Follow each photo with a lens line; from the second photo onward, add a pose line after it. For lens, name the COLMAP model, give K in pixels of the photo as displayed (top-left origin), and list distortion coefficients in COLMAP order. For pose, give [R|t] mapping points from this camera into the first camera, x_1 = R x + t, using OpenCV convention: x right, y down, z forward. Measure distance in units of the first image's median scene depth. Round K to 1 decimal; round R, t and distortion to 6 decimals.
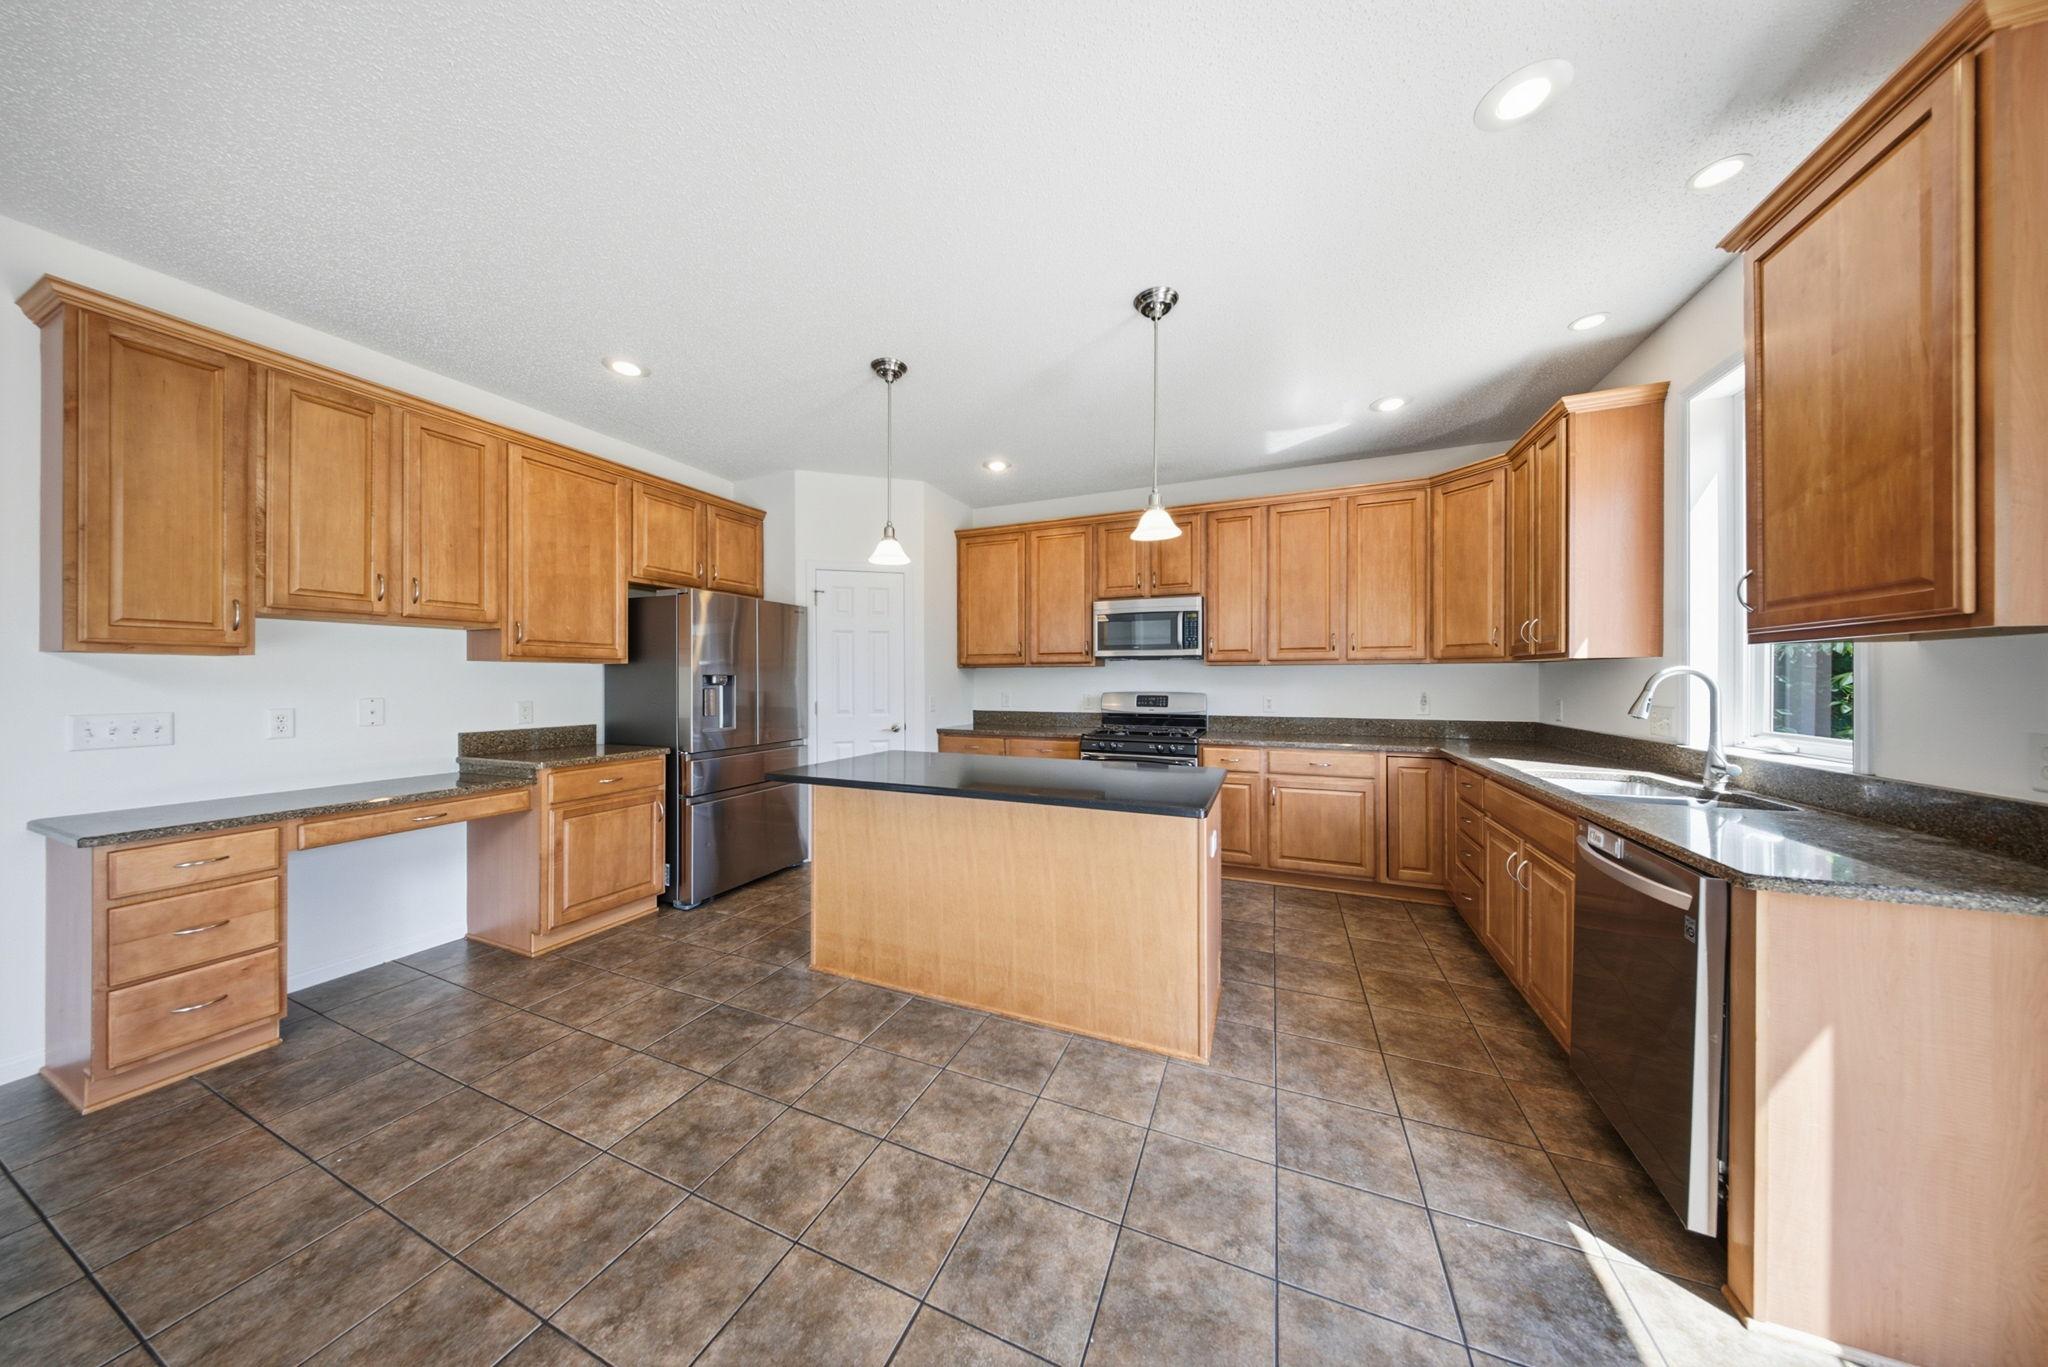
lens RADIAL K [[605.5, 0, 1012.1], [0, 605.5, 680.9], [0, 0, 1]] dist [-0.003944, -0.000039]
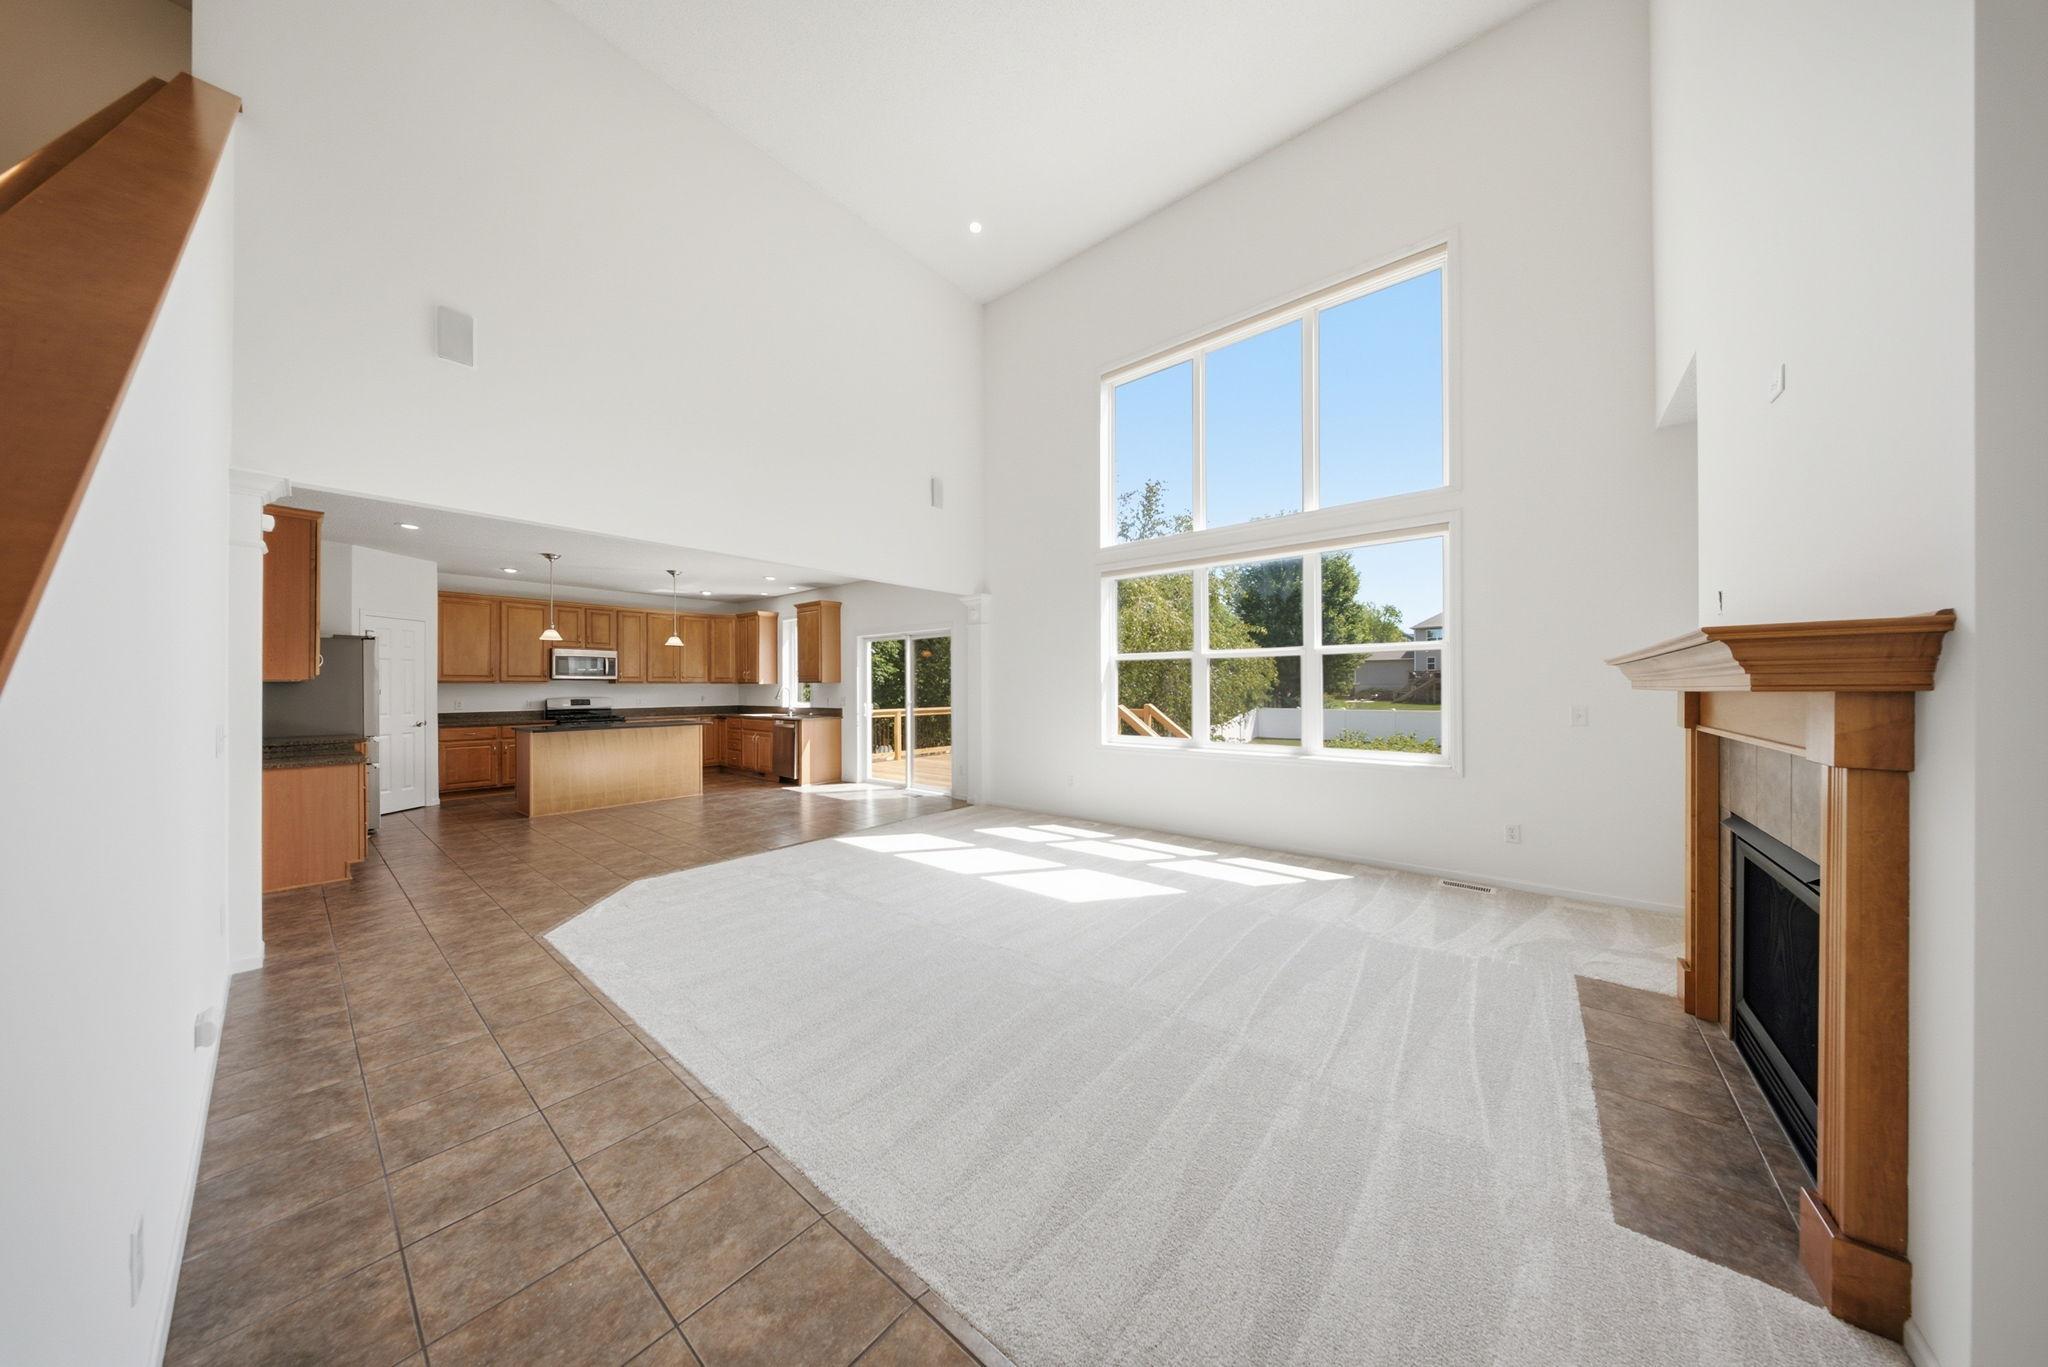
lens RADIAL K [[605.5, 0, 1012.1], [0, 605.5, 680.9], [0, 0, 1]] dist [-0.003944, -0.000039]
pose [[0.272566, 0.009222, 0.962093, -1.664164], [0.008386, 0.999893, -0.011960, 0.000987], [-0.962101, 0.011328, 0.272459, -1.115305]]
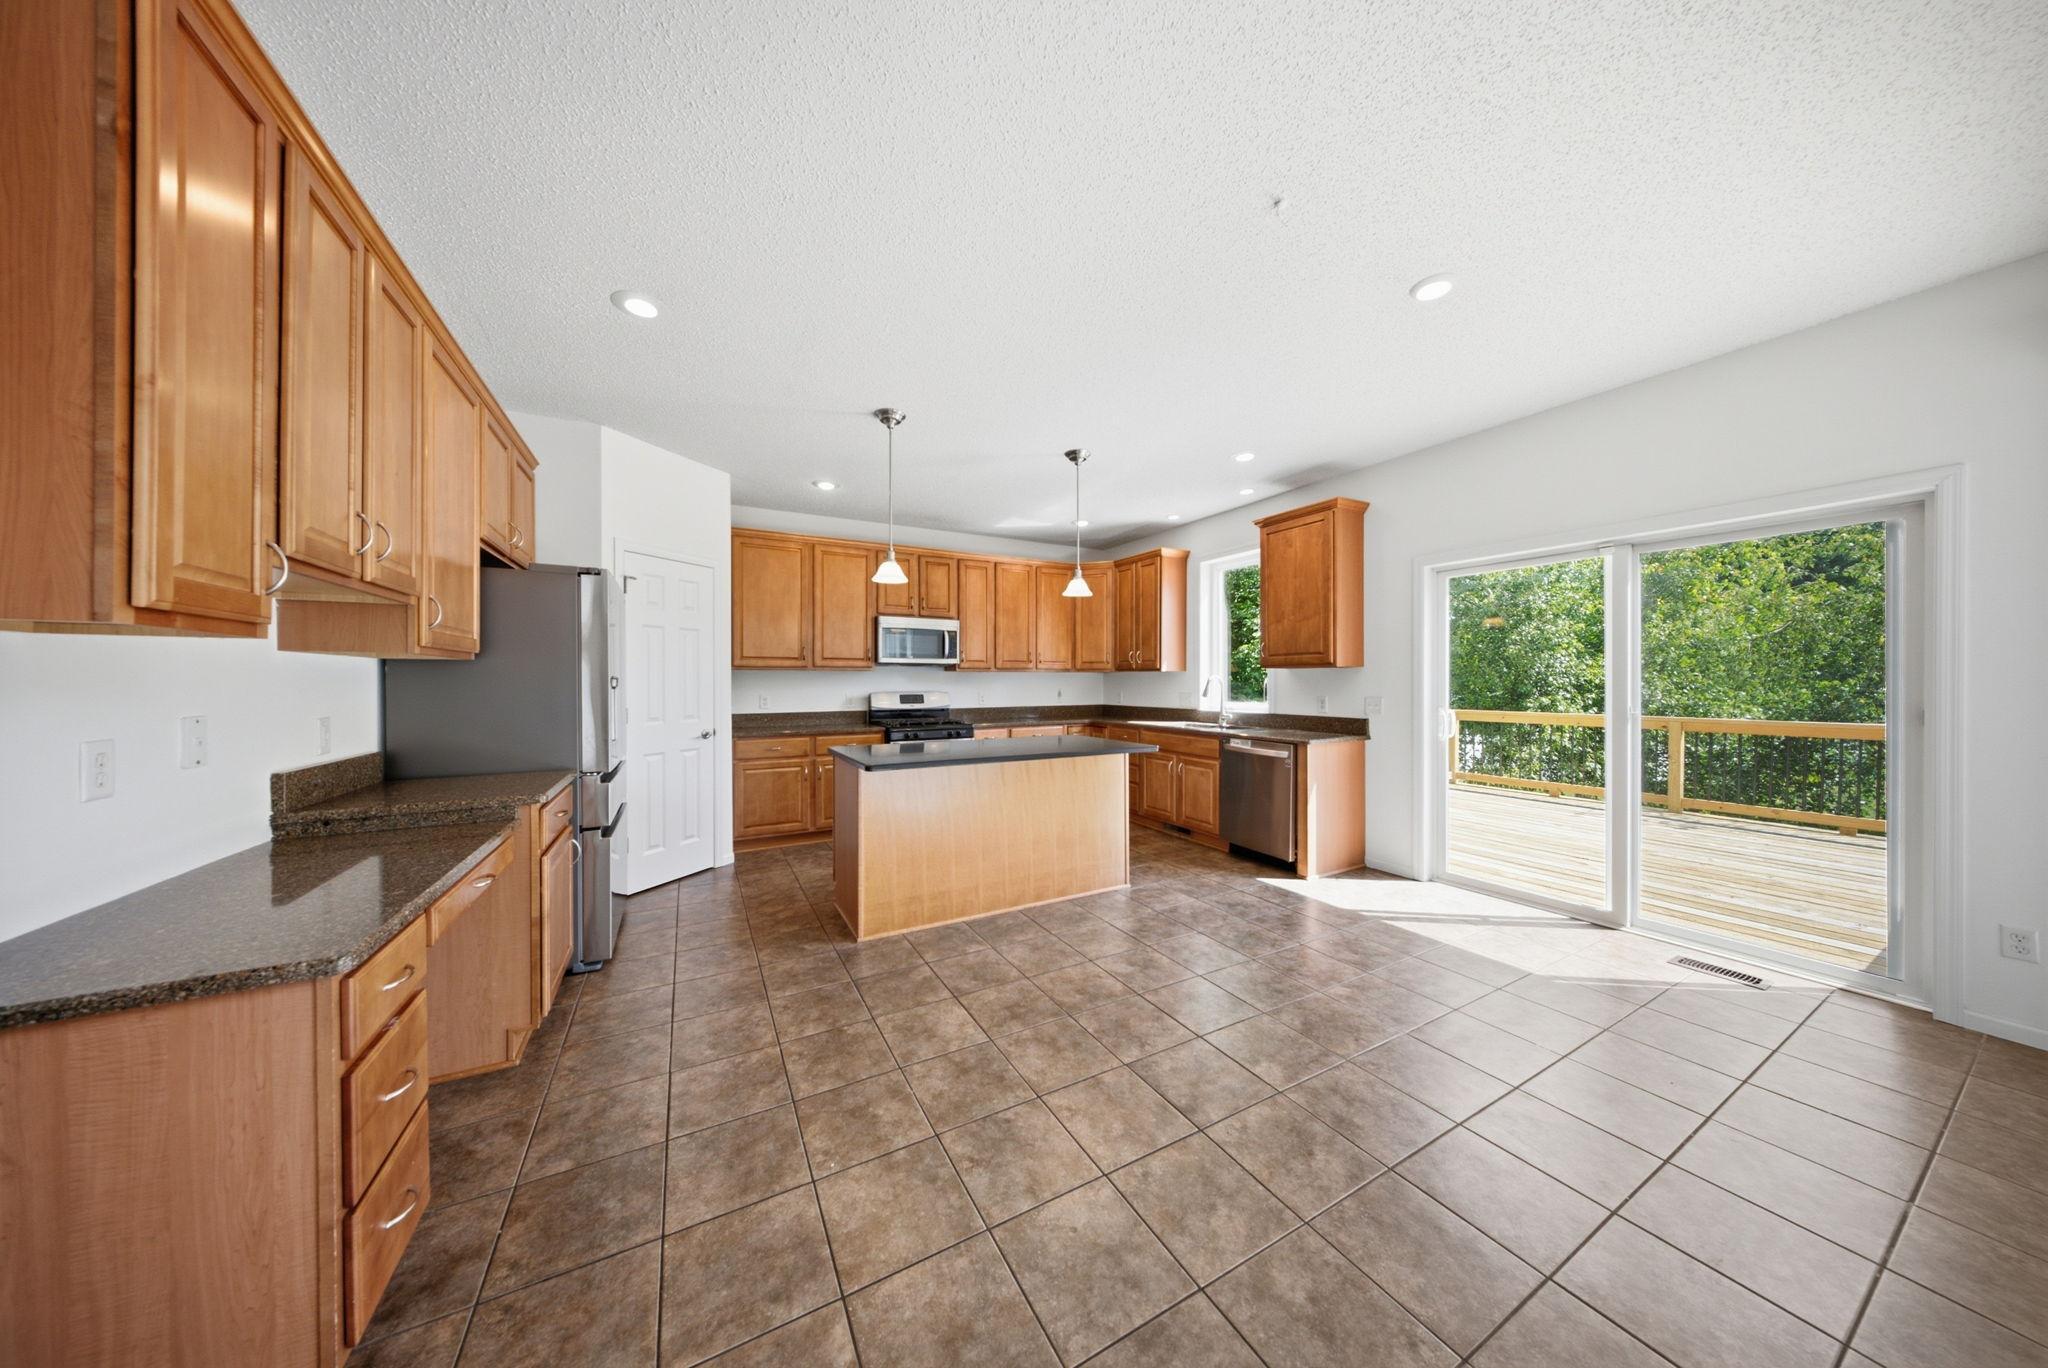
lens RADIAL K [[605.5, 0, 1012.1], [0, 605.5, 681.4], [0, 0, 1]] dist [-0.003944, -0.000039]
pose [[0.623007, 0.000483, 0.782216, -0.845097], [0.004155, 0.999984, -0.003927, 0.004020], [-0.782206, 0.005696, 0.622994, 0.072147]]
